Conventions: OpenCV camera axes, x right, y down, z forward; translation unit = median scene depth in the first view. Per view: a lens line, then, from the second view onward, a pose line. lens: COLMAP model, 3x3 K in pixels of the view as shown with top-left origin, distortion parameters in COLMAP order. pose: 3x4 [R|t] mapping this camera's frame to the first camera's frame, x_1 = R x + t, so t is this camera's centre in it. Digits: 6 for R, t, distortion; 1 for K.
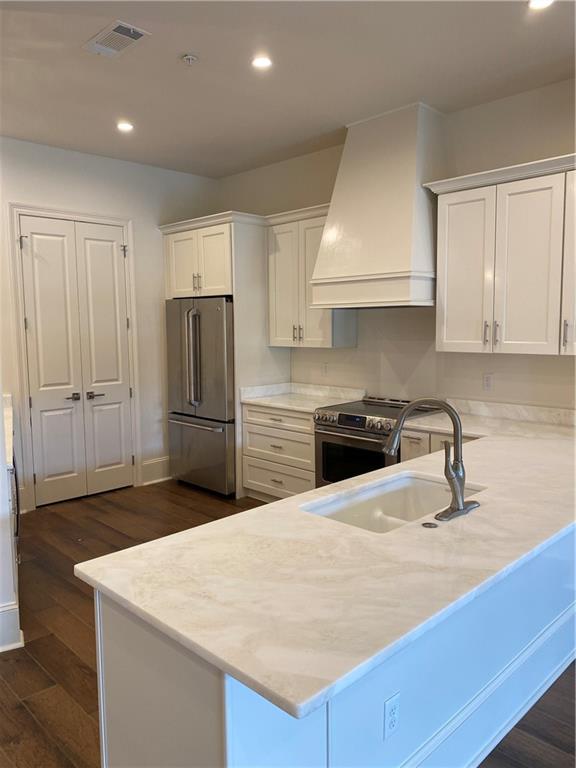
lens RADIAL K [[579.5, 0, 293.0], [0, 579.5, 381.7], [0, 0, 1]] dist [0.052833, -0.063530]
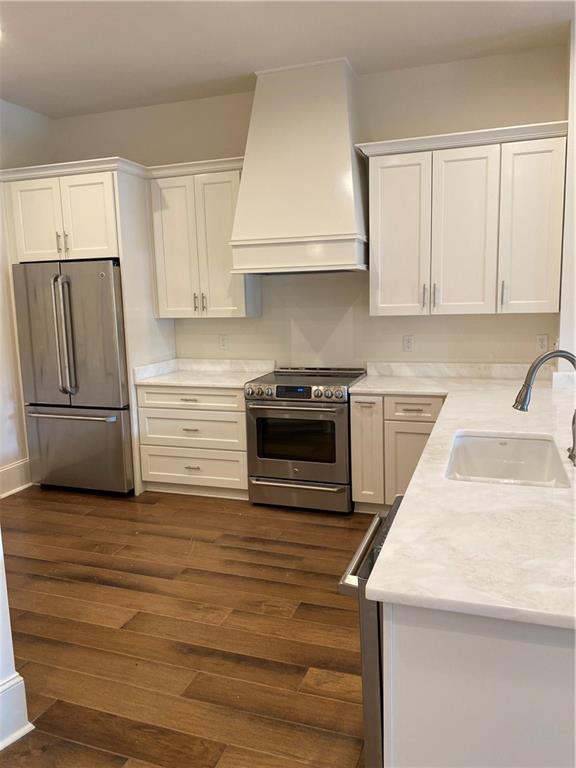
lens RADIAL K [[579.5, 0, 293.4], [0, 579.5, 384.8], [0, 0, 1]] dist [0.052833, -0.063530]
pose [[0.898144, -0.081237, 0.432132, -0.289561], [0.061584, 0.996338, 0.059306, -0.000585], [-0.435368, -0.026652, 0.899858, 0.135008]]
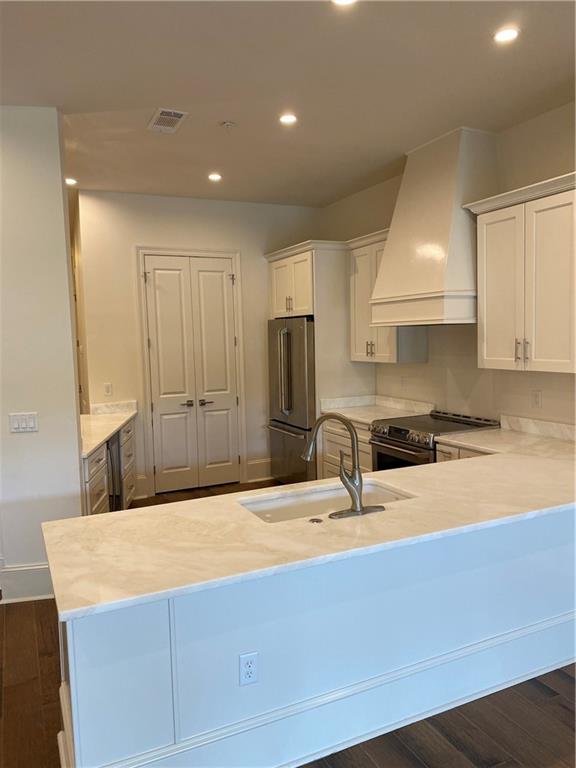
lens RADIAL K [[579.5, 0, 295.5], [0, 579.5, 382.9], [0, 0, 1]] dist [0.052833, -0.063530]
pose [[0.944299, 0.013803, -0.328800, 0.254645], [-0.018297, 0.999777, -0.010576, -0.008791], [0.328580, 0.016003, 0.944340, -0.056901]]
